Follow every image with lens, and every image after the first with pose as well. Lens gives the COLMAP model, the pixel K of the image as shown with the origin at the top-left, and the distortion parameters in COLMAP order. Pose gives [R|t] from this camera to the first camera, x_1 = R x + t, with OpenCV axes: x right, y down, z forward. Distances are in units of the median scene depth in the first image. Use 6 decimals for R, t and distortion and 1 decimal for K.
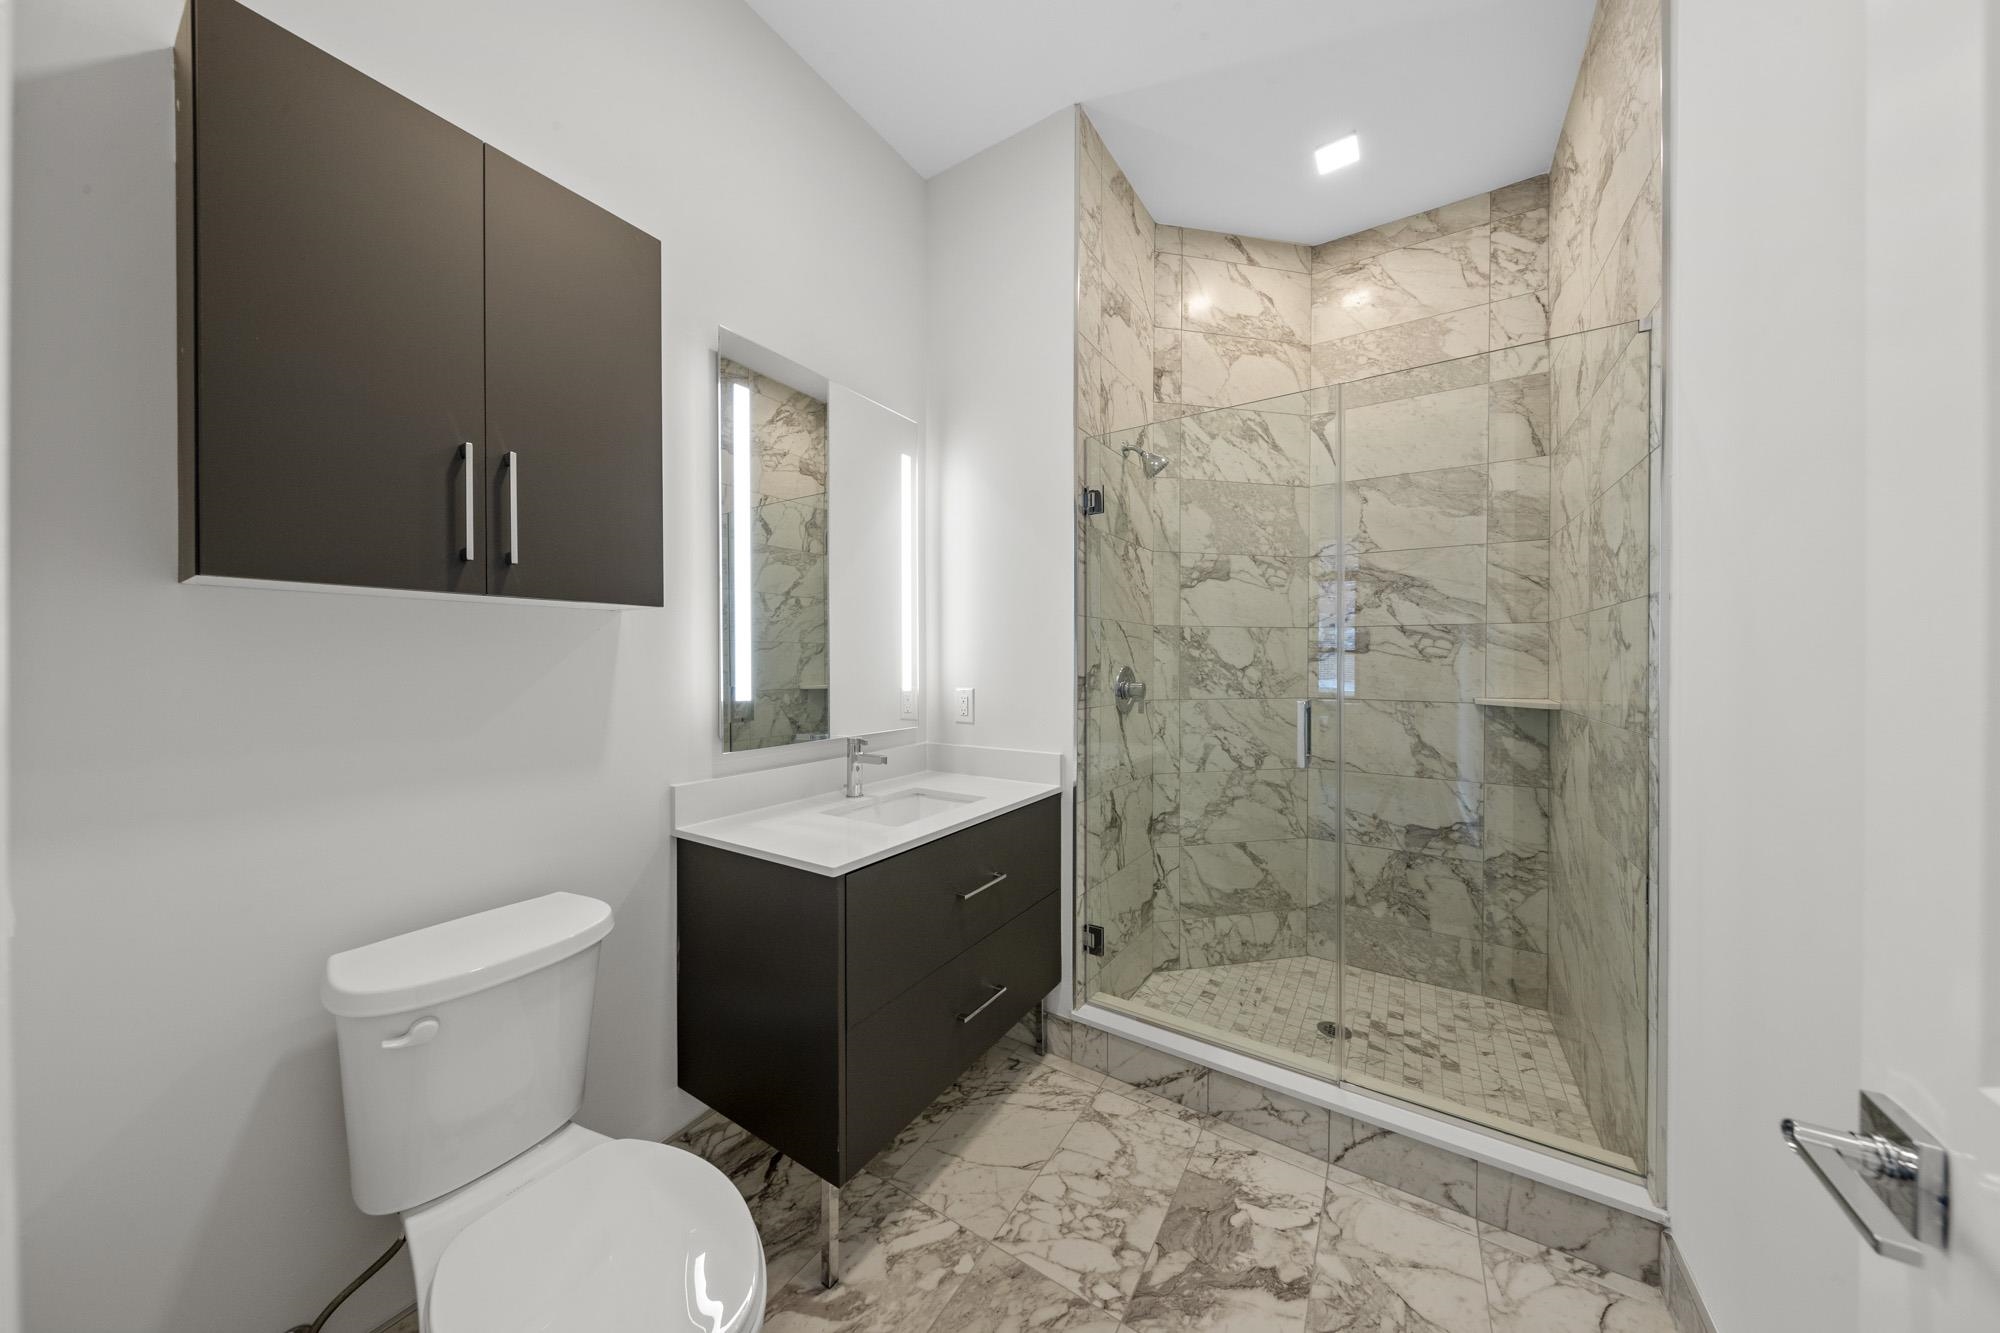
lens RADIAL K [[635.8, 0, 996.5], [0, 635.8, 659.6], [0, 0, 1]] dist [0.002431, -0.000490]
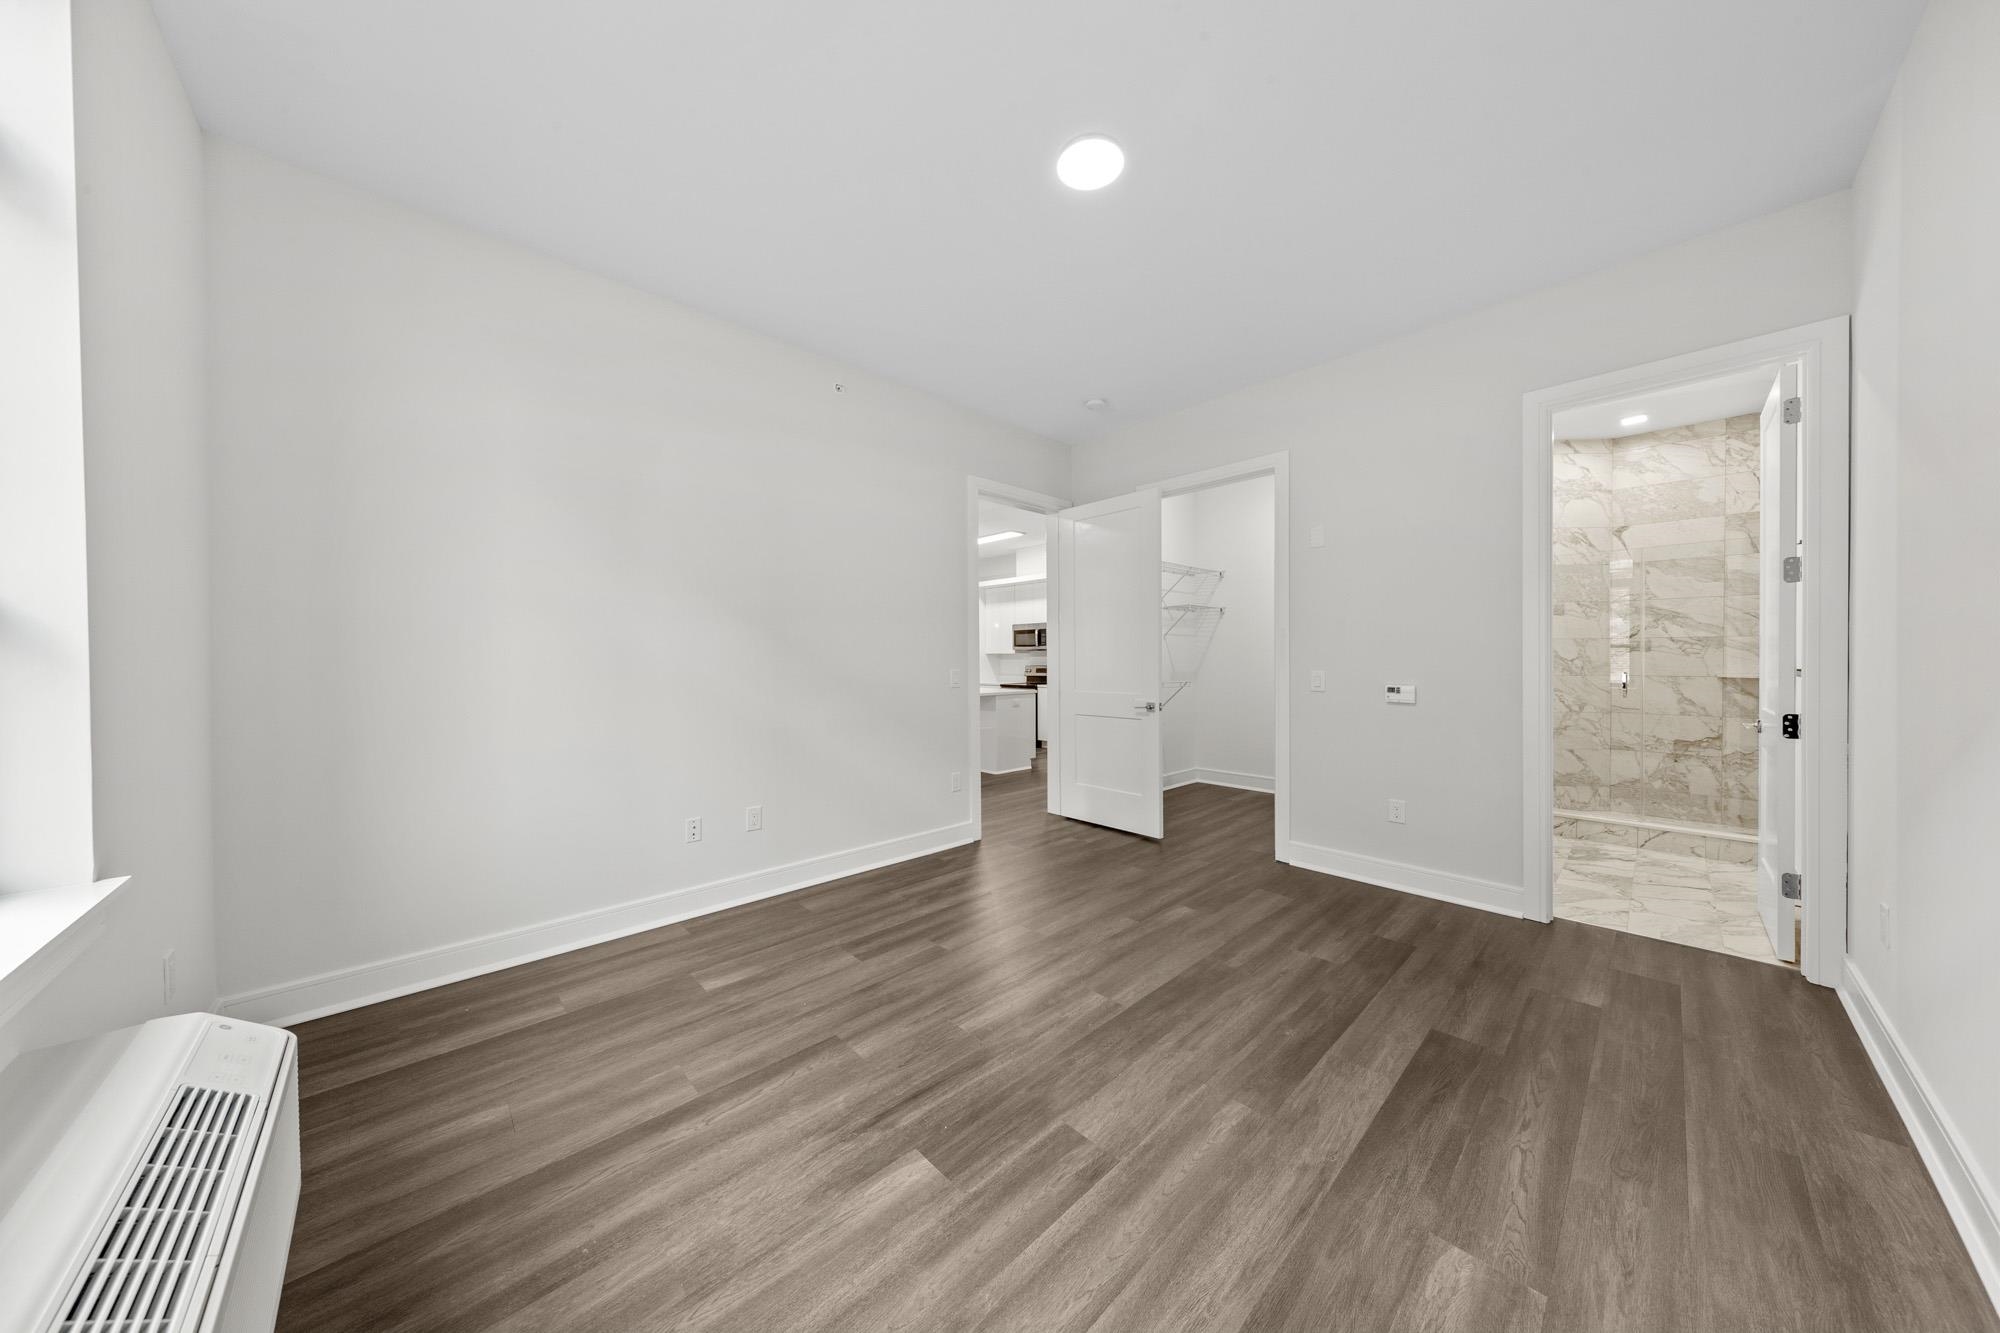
lens RADIAL K [[635.8, 0, 999.9], [0, 635.8, 663.0], [0, 0, 1]] dist [0.002431, -0.000490]
pose [[0.970876, -0.004739, -0.239537, -0.910728], [0.005981, 0.999972, 0.004461, 0.003788], [0.239509, -0.005764, 0.970877, -1.415606]]
